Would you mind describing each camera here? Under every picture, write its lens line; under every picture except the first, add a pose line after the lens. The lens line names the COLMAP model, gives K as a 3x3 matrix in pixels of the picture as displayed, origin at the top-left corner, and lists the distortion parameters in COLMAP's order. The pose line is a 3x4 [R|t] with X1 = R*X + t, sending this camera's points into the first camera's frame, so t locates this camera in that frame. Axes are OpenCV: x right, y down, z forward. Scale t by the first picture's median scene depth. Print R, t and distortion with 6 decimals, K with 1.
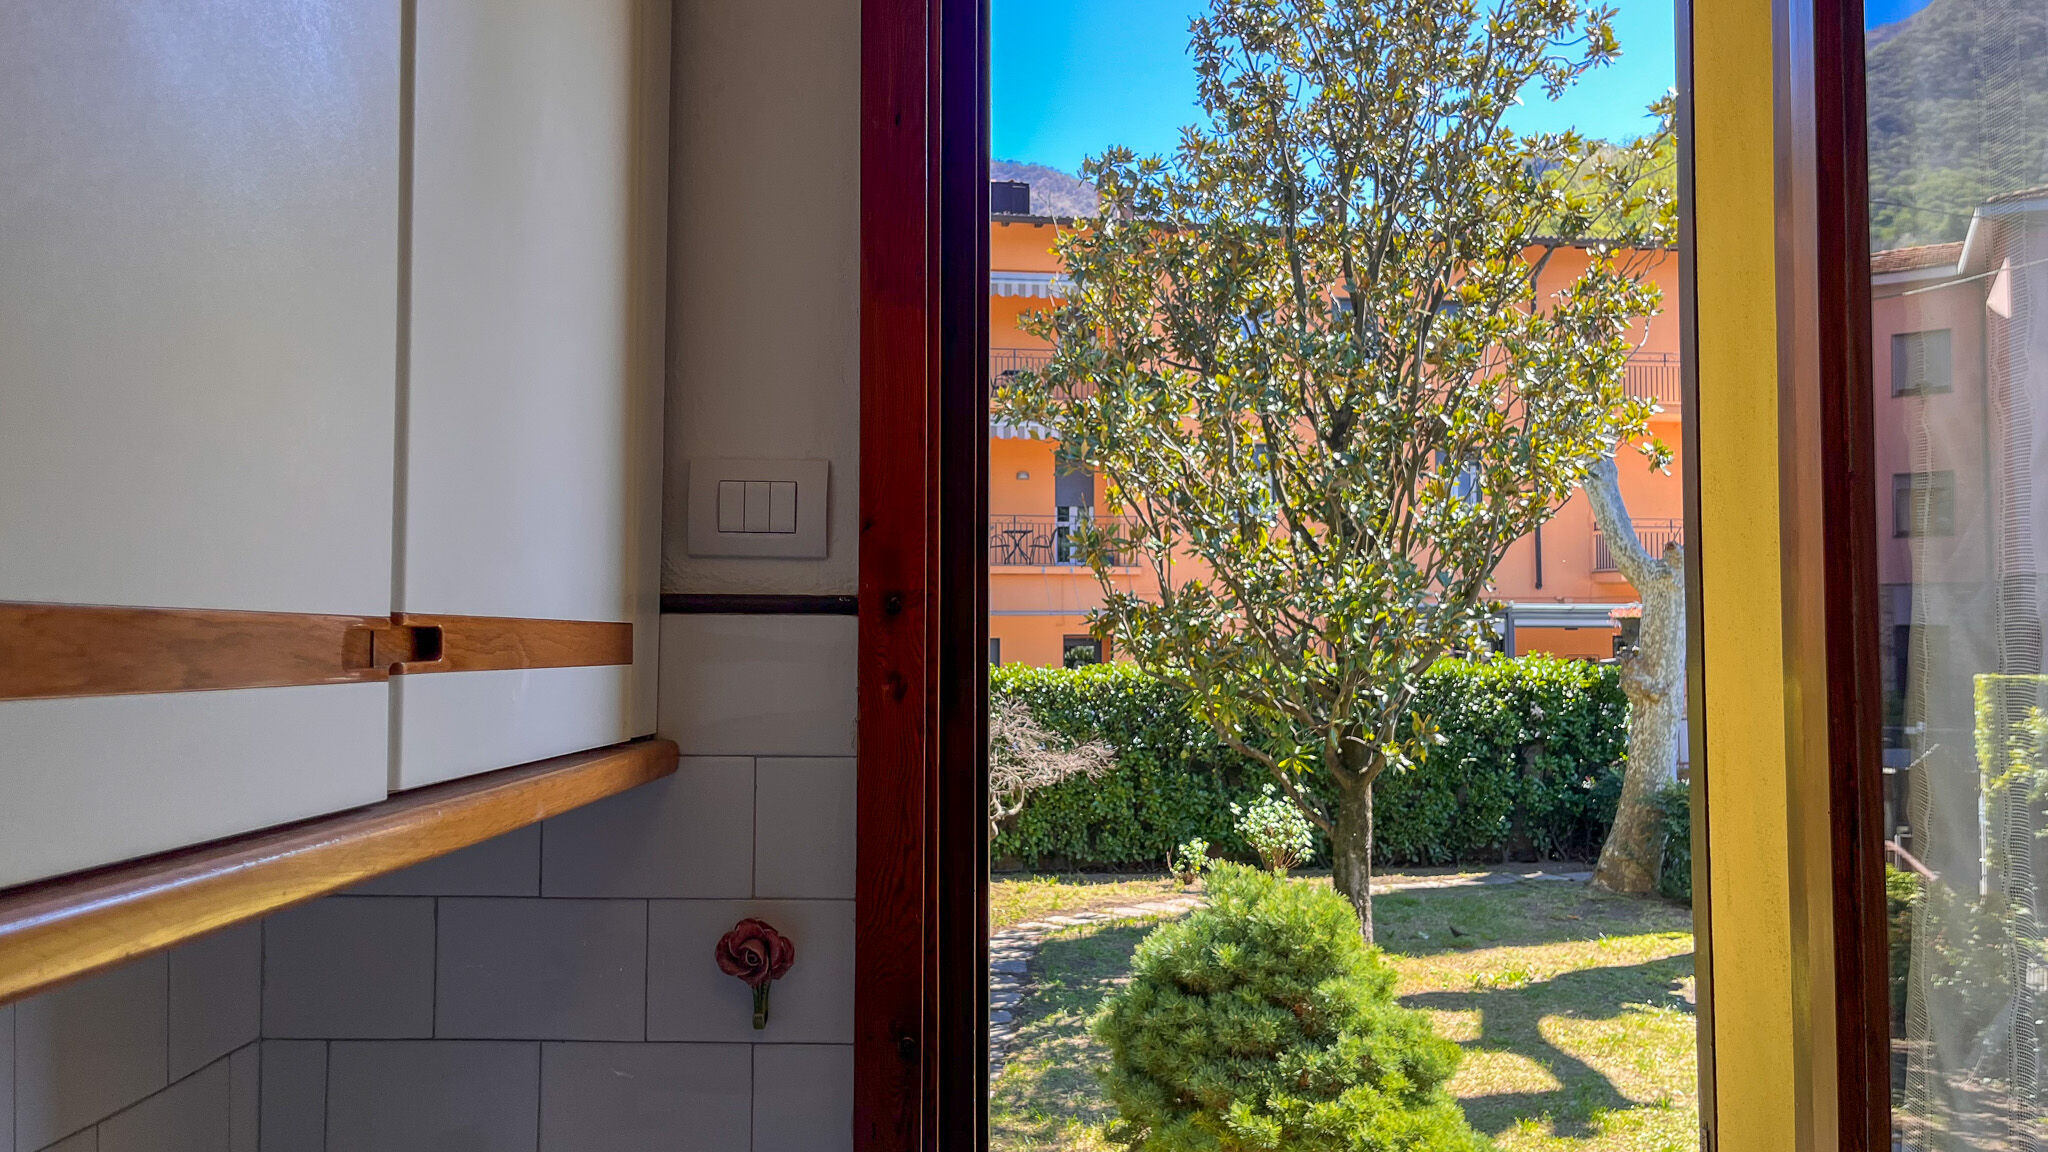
lens RADIAL K [[1620.6, 0, 1023.7], [0, 1620.6, 575.6], [0, 0, 1]] dist [0.080241, -0.100505]
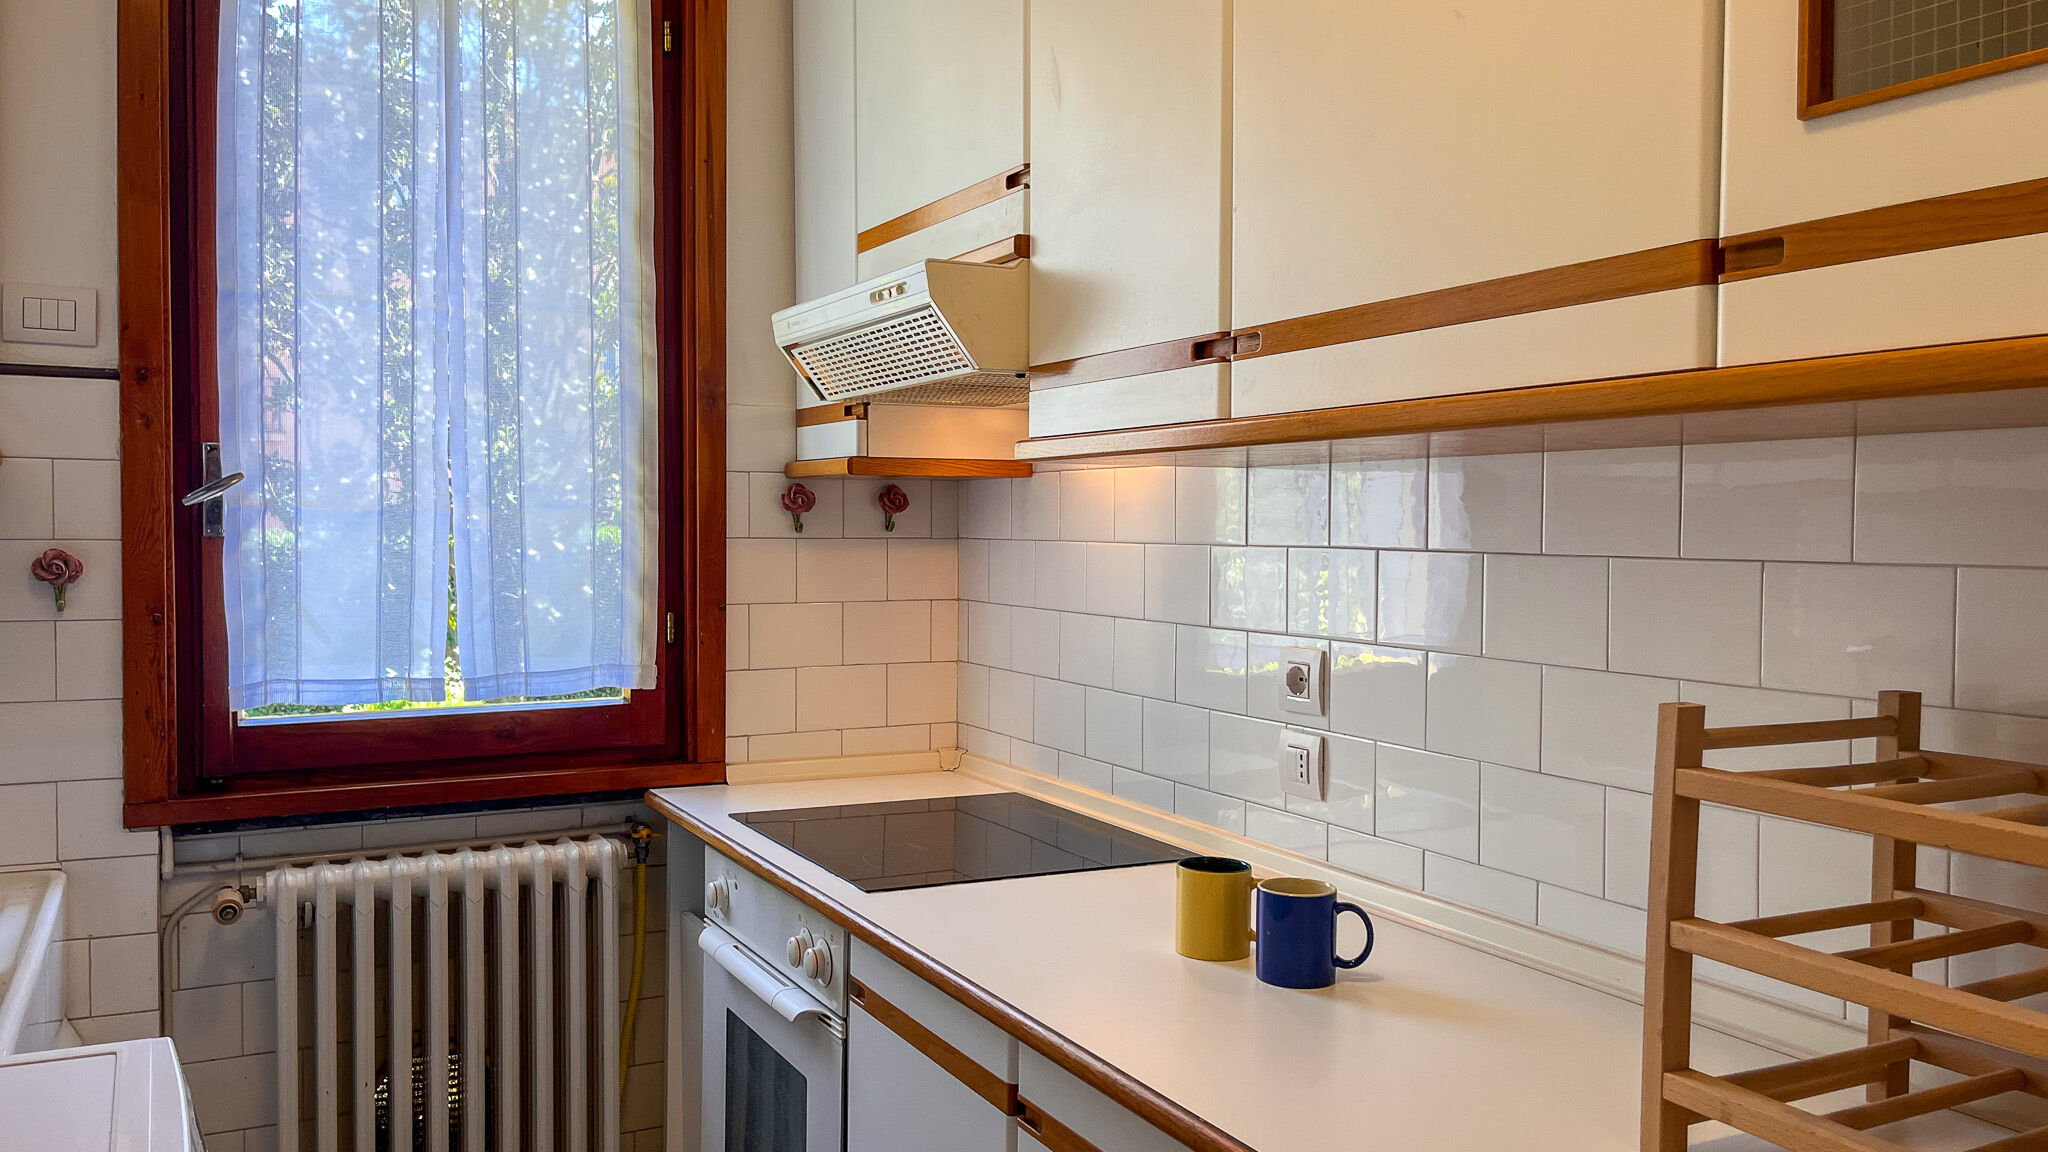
lens RADIAL K [[1620.6, 0, 1027.5], [0, 1620.6, 578.8], [0, 0, 1]] dist [0.080241, -0.100505]
pose [[0.878803, -0.009774, 0.477084, -0.009671], [-0.025431, 0.997410, 0.067280, 0.010114], [-0.476506, -0.071259, 0.876279, -0.112133]]
